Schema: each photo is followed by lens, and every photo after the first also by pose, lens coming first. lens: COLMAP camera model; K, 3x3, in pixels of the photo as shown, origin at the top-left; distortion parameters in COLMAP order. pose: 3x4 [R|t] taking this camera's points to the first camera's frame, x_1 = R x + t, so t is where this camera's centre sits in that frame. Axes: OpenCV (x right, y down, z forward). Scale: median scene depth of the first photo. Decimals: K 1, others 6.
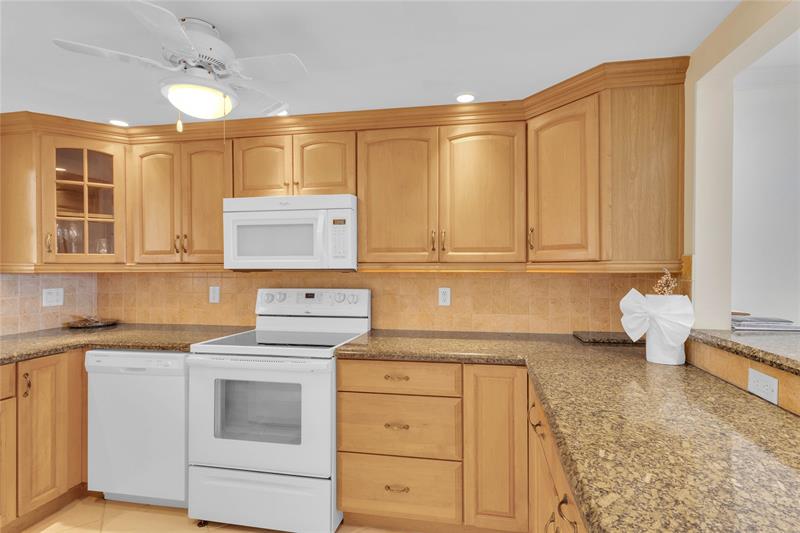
lens RADIAL K [[376.4, 0, 422.1], [0, 376.4, 265.0], [0, 0, 1]] dist [0.004235, 0.001780]
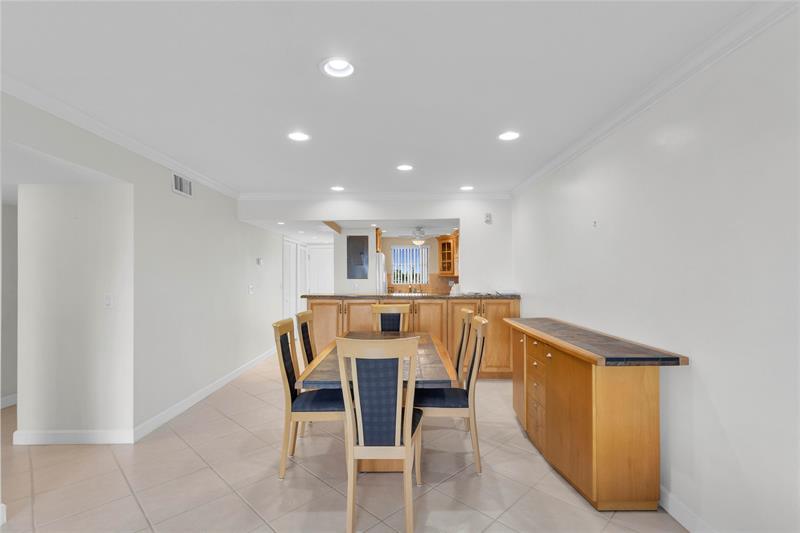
lens RADIAL K [[376.4, 0, 403.4], [0, 376.4, 268.8], [0, 0, 1]] dist [0.004235, 0.001780]
pose [[0.161818, -0.013825, -0.986724, 2.765160], [0.009951, 0.999874, -0.012377, -0.011834], [0.986771, -0.007816, 0.161935, 0.007850]]
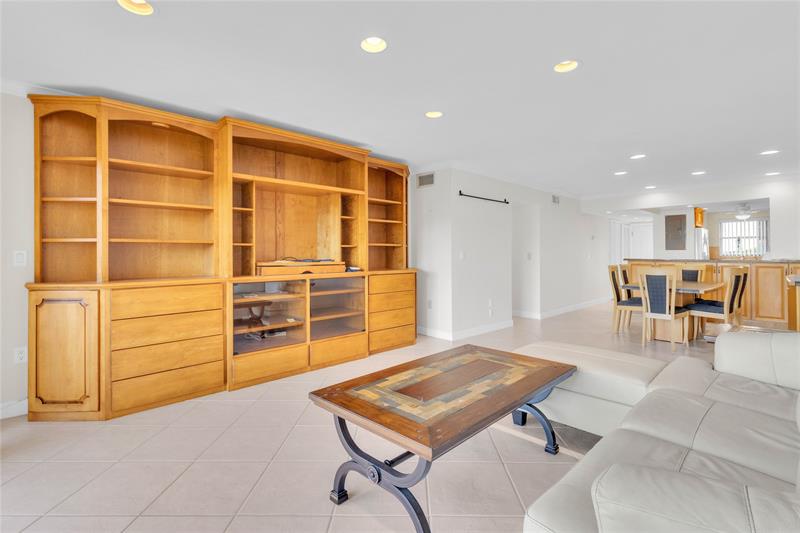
lens RADIAL K [[376.4, 0, 409.7], [0, 376.4, 252.5], [0, 0, 1]] dist [0.004235, 0.001780]
pose [[-0.588579, 0.001855, -0.808438, 4.371876], [0.008760, 0.999953, -0.004082, 0.049107], [0.808393, -0.009484, -0.588567, 0.212018]]
